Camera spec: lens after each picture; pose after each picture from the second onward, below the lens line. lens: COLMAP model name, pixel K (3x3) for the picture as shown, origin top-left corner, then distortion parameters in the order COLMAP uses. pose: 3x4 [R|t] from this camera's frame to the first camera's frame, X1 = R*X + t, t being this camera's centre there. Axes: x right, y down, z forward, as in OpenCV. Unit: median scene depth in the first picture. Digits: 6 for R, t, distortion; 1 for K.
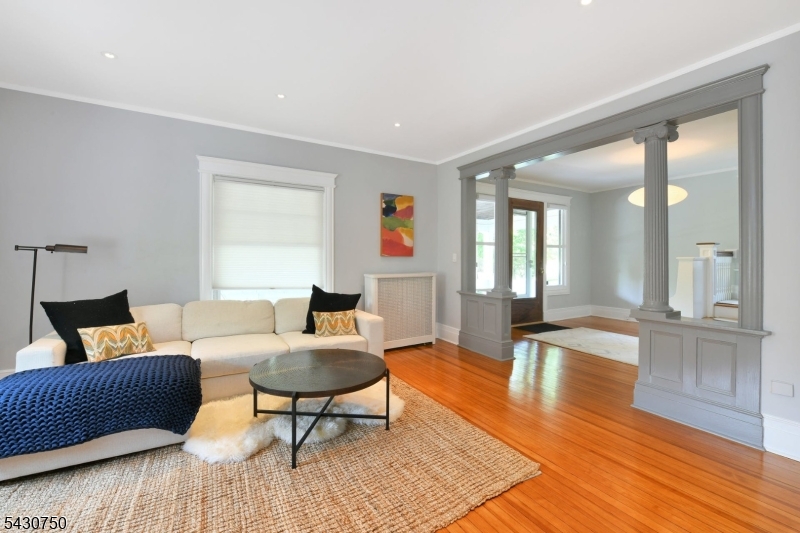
lens RADIAL K [[359.7, 0, 387.8], [0, 359.7, 258.8], [0, 0, 1]] dist [-0.005145, -0.000317]
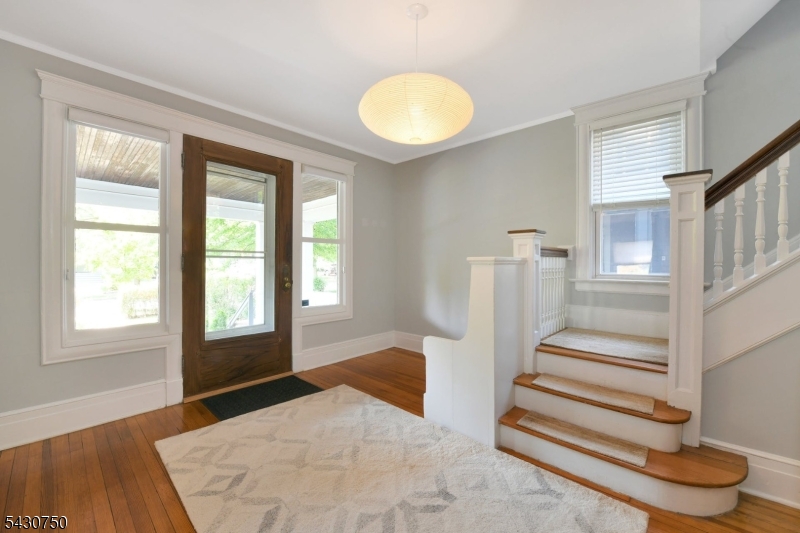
lens RADIAL K [[324.3, 0, 400.1], [0, 324.3, 263.1], [0, 0, 1]] dist [-0.002366, -0.000125]
pose [[0.964754, 0.002394, 0.263142, 0.724478], [-0.001259, 0.999989, -0.004482, 0.007075], [-0.263150, 0.003992, 0.964747, 0.724133]]
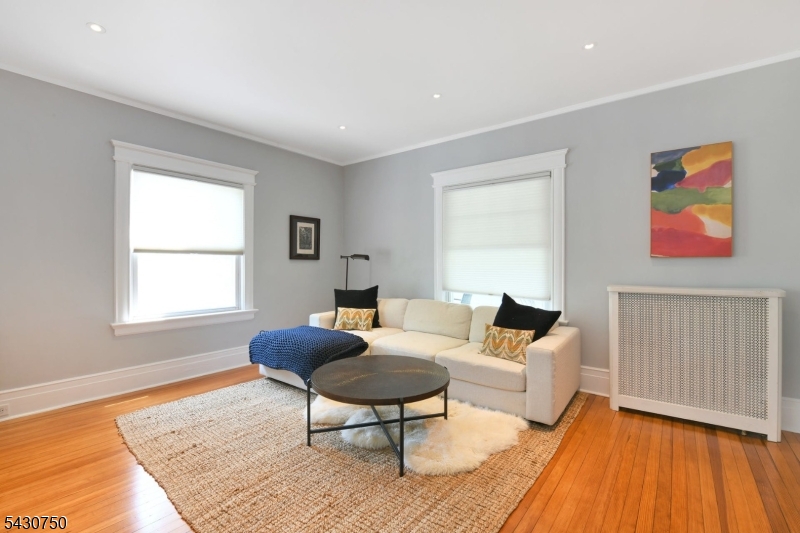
lens RADIAL K [[359.7, 0, 402.3], [0, 359.7, 266.0], [0, 0, 1]] dist [-0.005145, -0.000317]
pose [[0.355814, 0.001198, -0.934556, 0.400880], [0.001887, 0.999996, 0.002001, 0.005366], [0.934555, -0.002476, 0.355810, 0.388453]]
